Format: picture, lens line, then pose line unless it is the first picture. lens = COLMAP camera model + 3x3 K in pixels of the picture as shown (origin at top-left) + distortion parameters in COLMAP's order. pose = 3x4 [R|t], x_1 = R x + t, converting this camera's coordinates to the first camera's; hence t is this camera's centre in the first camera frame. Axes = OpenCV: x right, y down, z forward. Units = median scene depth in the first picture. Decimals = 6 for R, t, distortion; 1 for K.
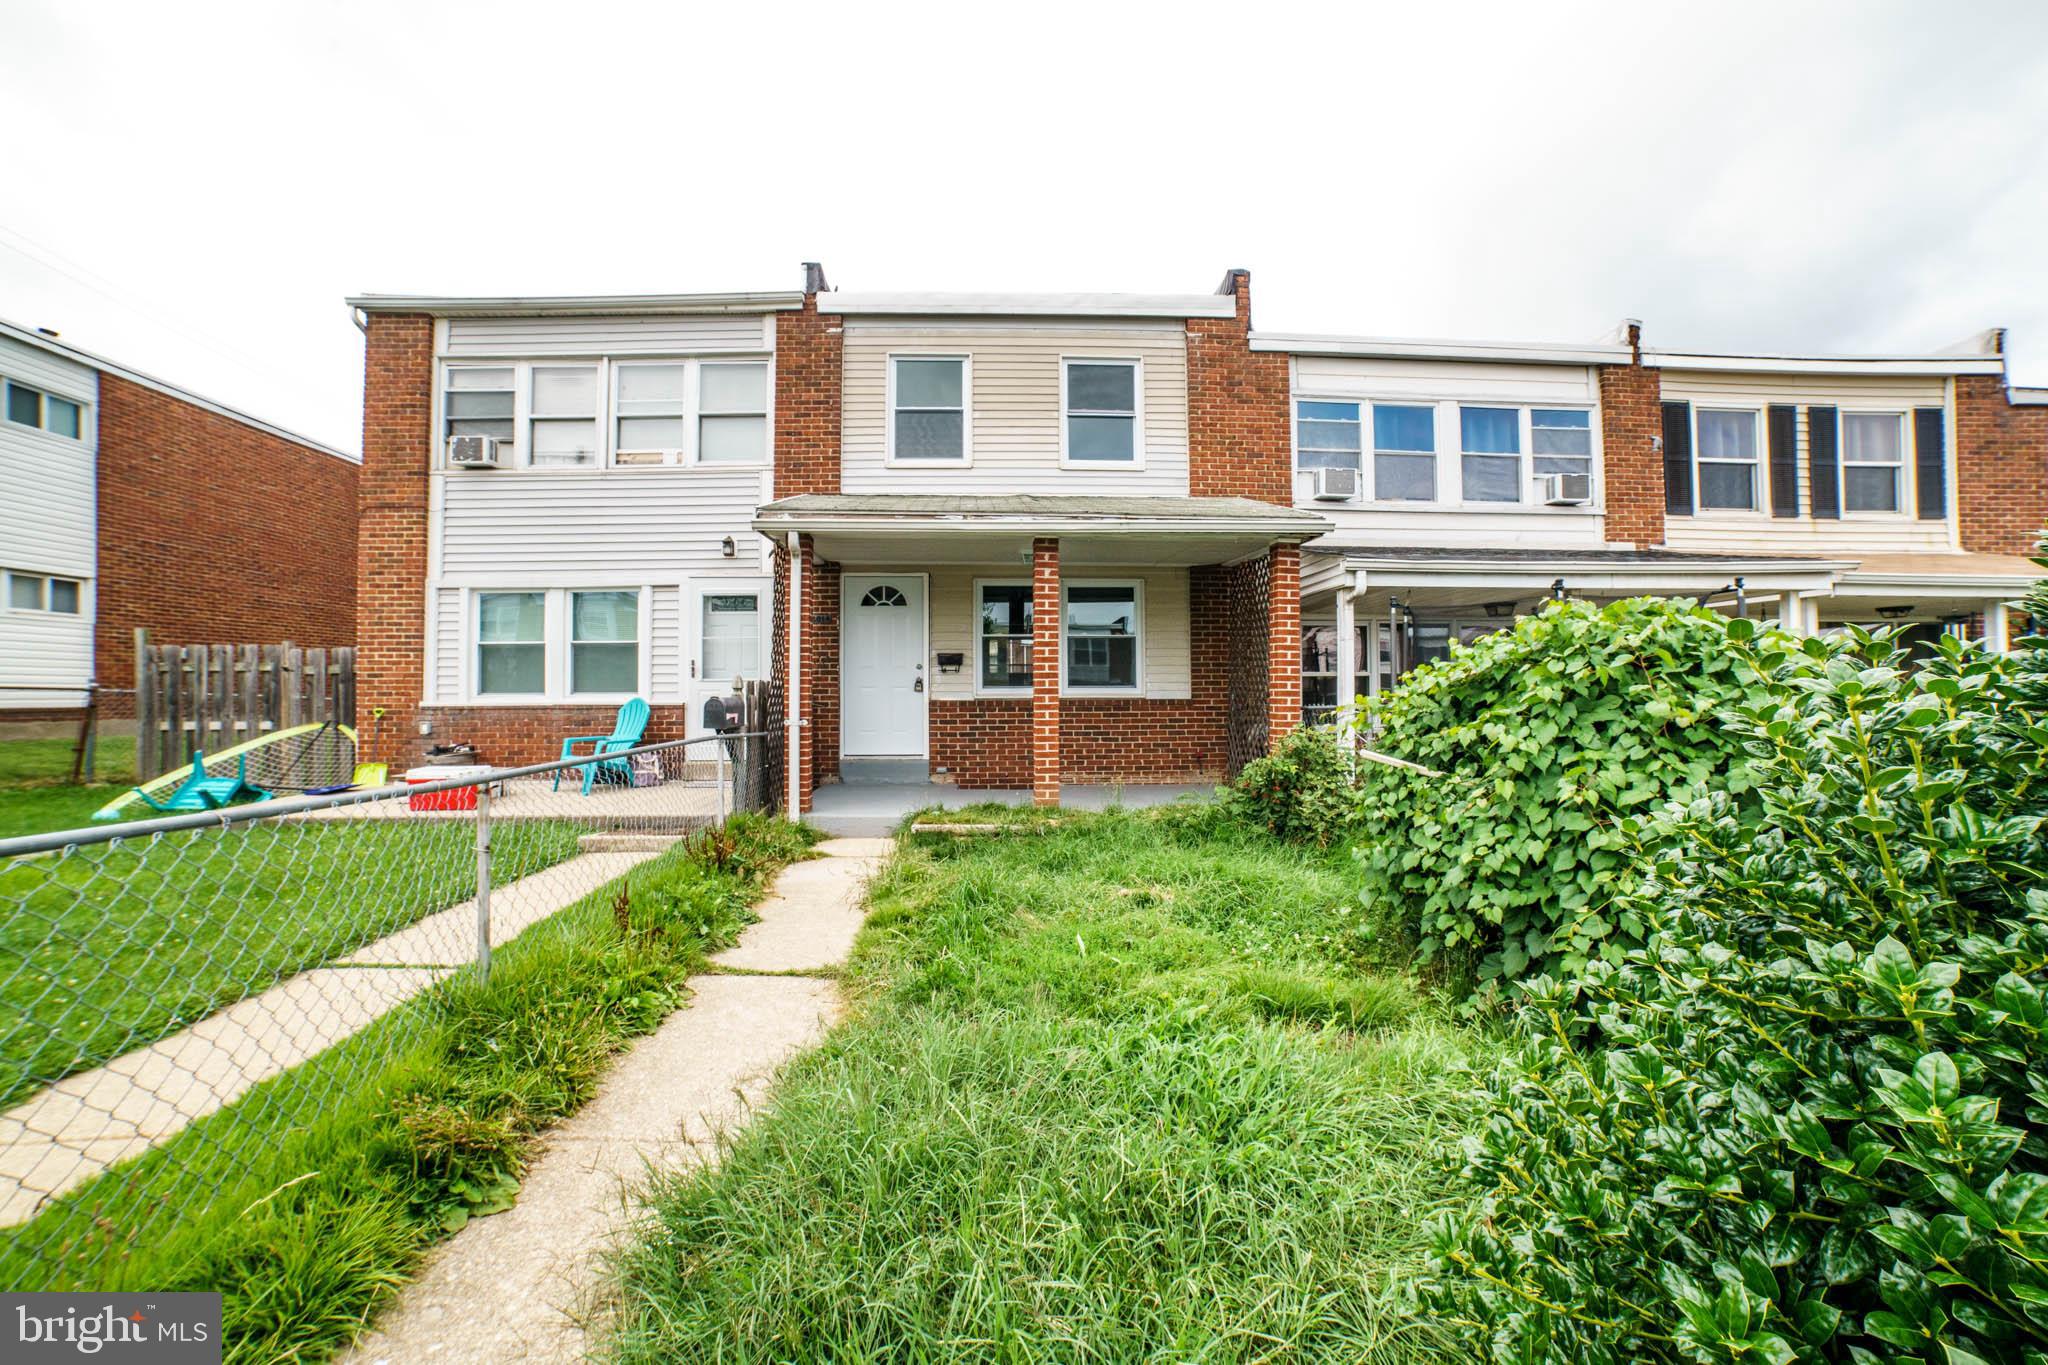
lens RADIAL K [[818.8, 0, 1028.5], [0, 818.8, 683.7], [0, 0, 1]] dist [-0.108077, 0.035784]
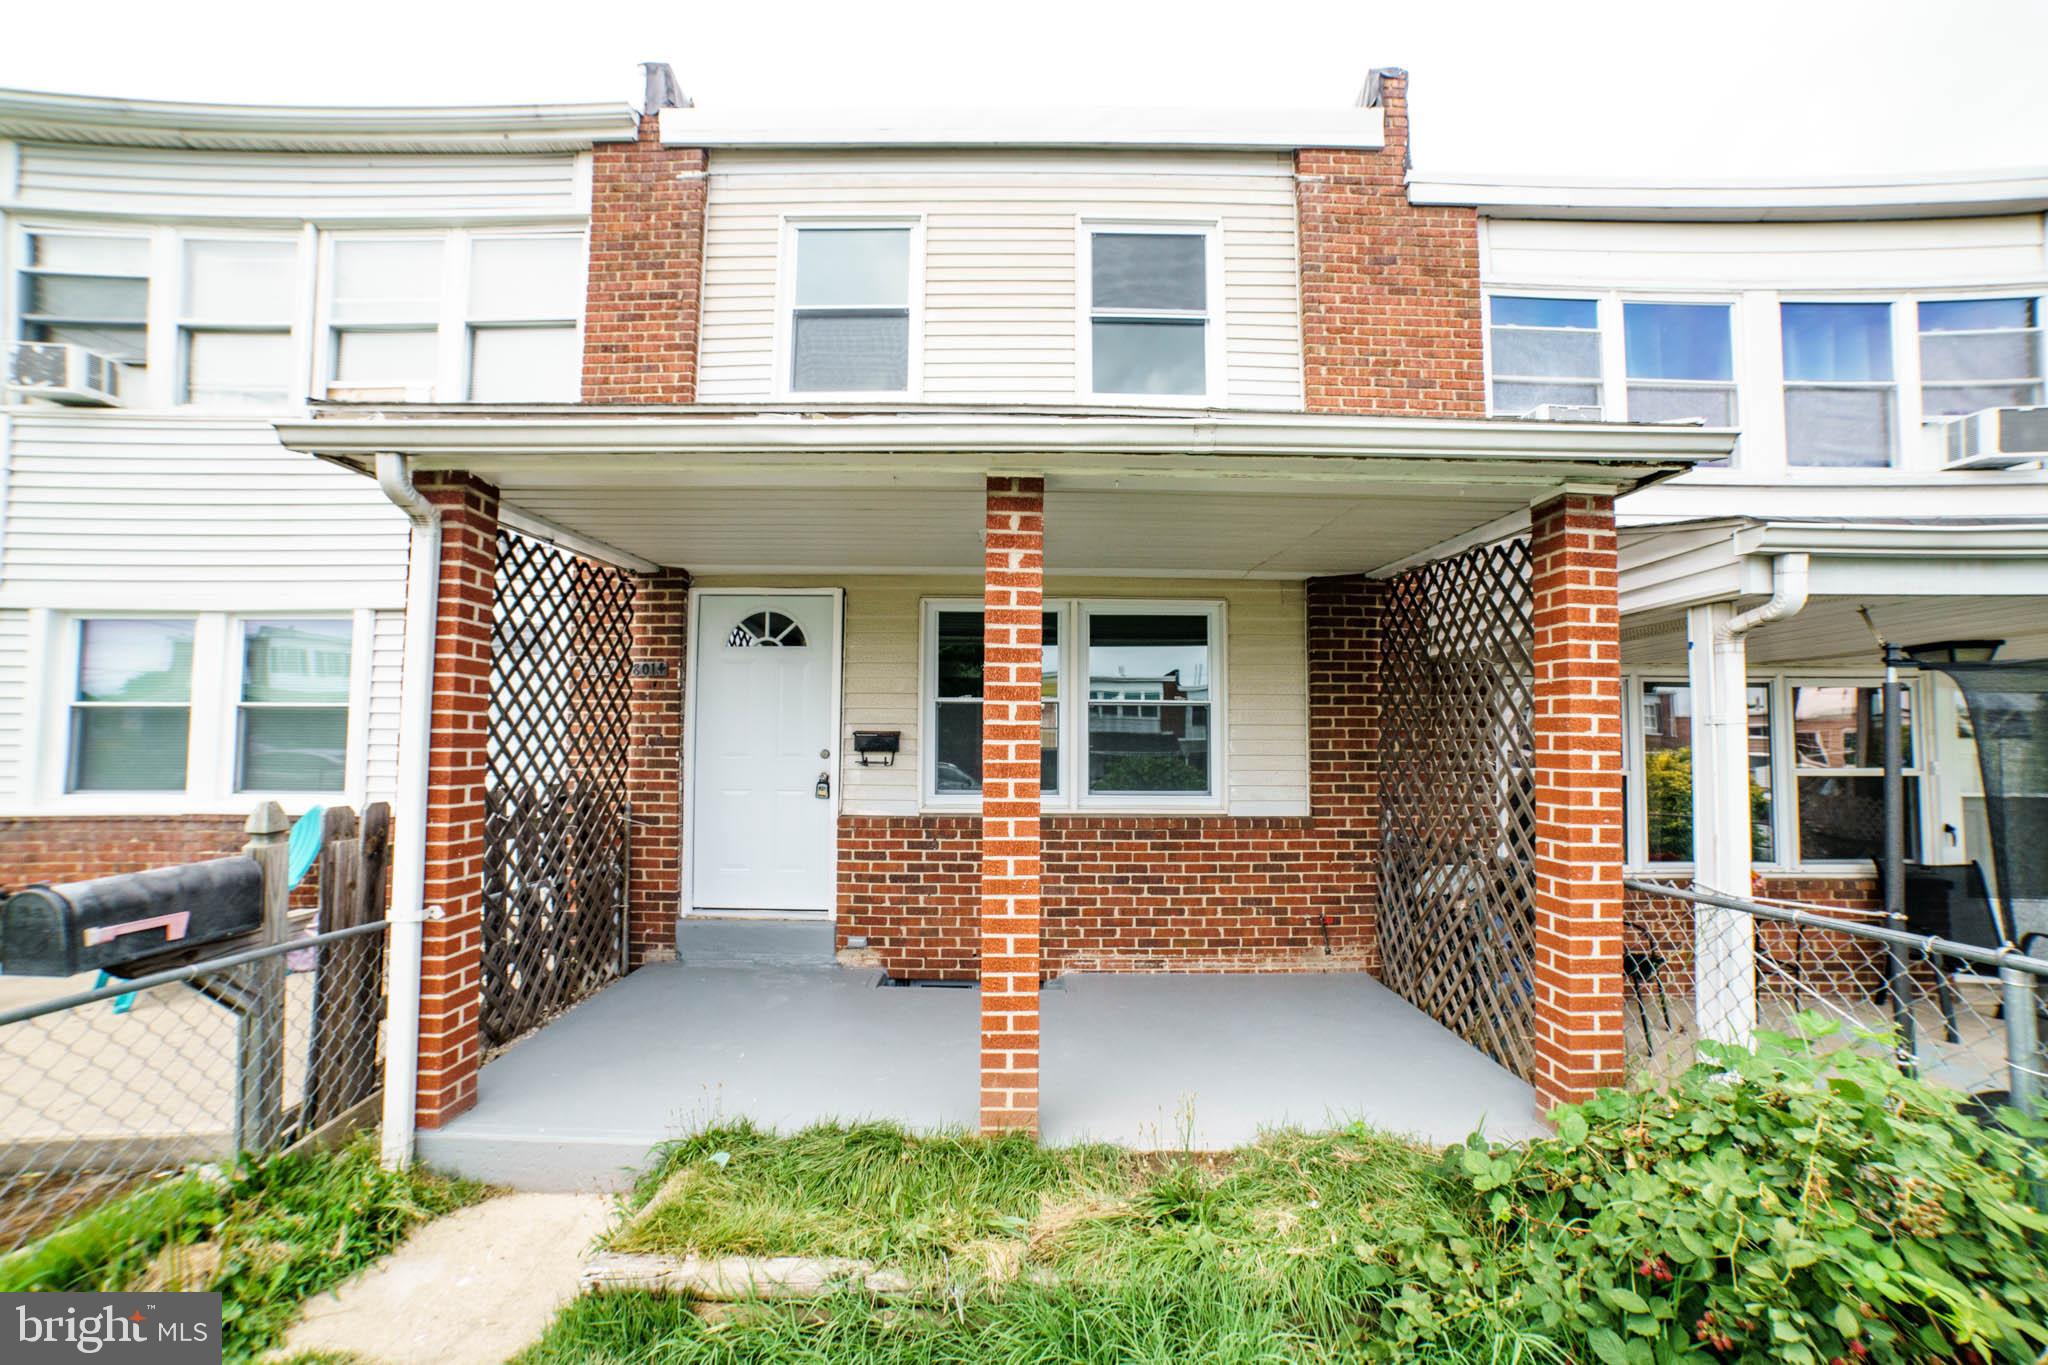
lens RADIAL K [[928.2, 0, 1028.0], [0, 928.2, 710.6], [0, 0, 1]] dist [-0.102696, 0.047067]
pose [[0.999050, 0.007177, -0.042984, 0.034769], [-0.008669, 0.999363, -0.034612, -0.030188], [0.042708, 0.034952, 0.998476, 0.372567]]
